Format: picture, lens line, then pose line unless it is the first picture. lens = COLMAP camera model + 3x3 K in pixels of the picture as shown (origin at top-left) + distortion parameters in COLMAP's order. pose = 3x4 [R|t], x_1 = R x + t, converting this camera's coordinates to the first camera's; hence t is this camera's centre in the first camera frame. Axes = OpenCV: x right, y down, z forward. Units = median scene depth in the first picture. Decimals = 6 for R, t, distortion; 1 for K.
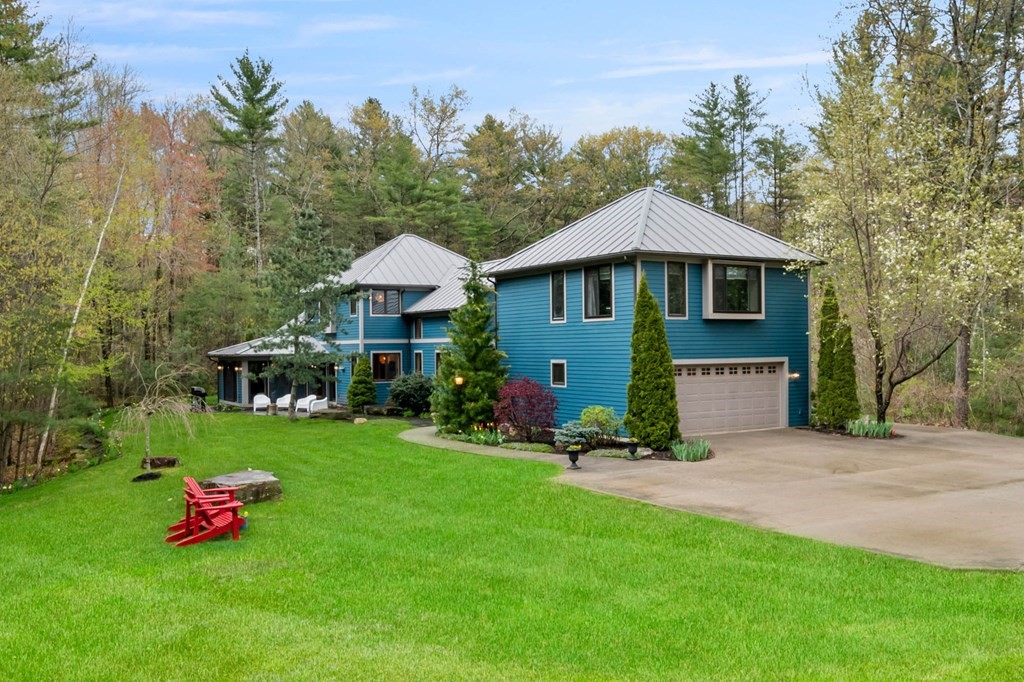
lens RADIAL K [[857.4, 0, 513.9], [0, 857.4, 344.5], [0, 0, 1]] dist [-0.004664, -0.000680]
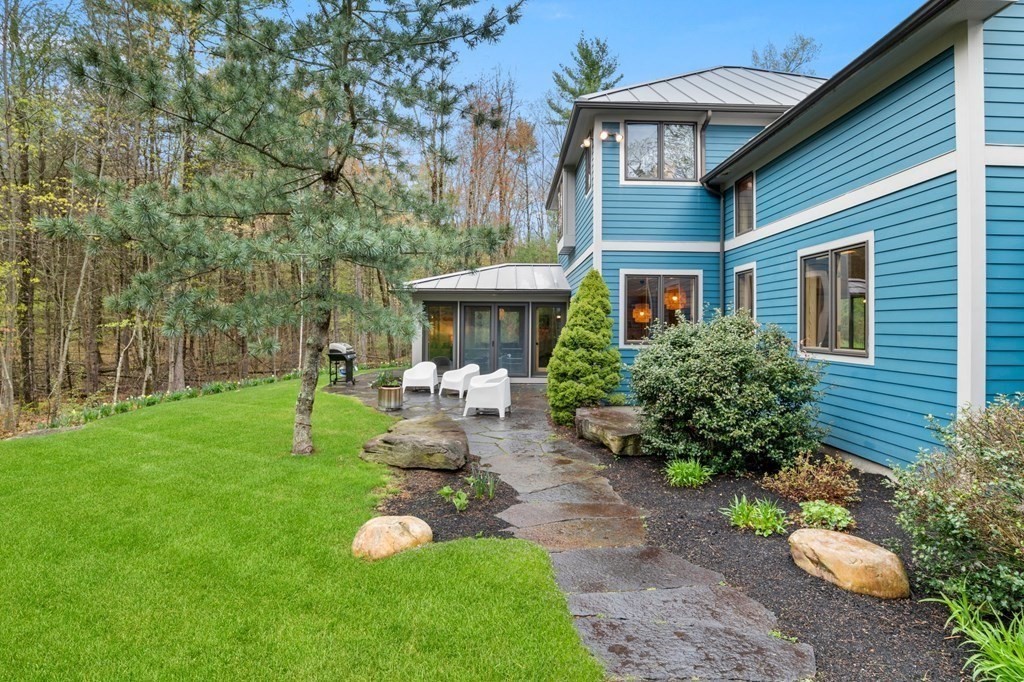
lens RADIAL K [[540.4, 0, 513.6], [0, 540.4, 329.2], [0, 0, 1]] dist [-0.015722, 0.002292]
pose [[0.857614, 0.009953, -0.514197, -0.076198], [-0.003408, 0.999901, 0.013671, 0.032802], [0.514282, -0.009972, 0.857563, 0.742923]]
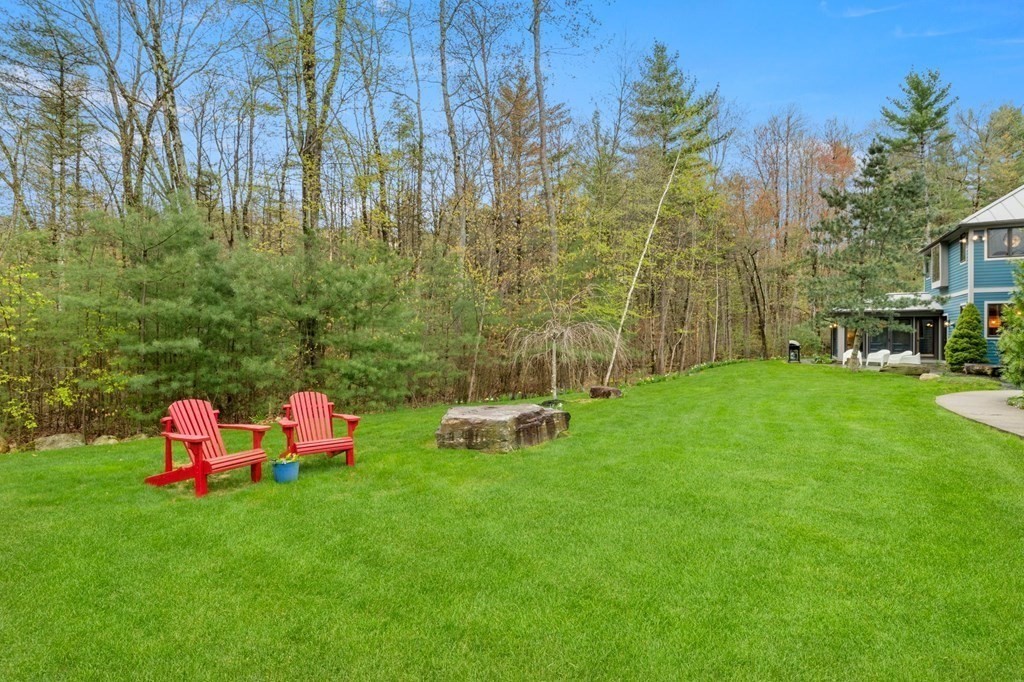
lens RADIAL K [[526.2, 0, 522.8], [0, 526.2, 341.4], [0, 0, 1]] dist [-0.020111, 0.007438]
pose [[0.523485, 0.010300, -0.851973, 0.034337], [0.005010, 0.999872, 0.015166, 0.037189], [0.852020, -0.012208, 0.523366, 0.330708]]
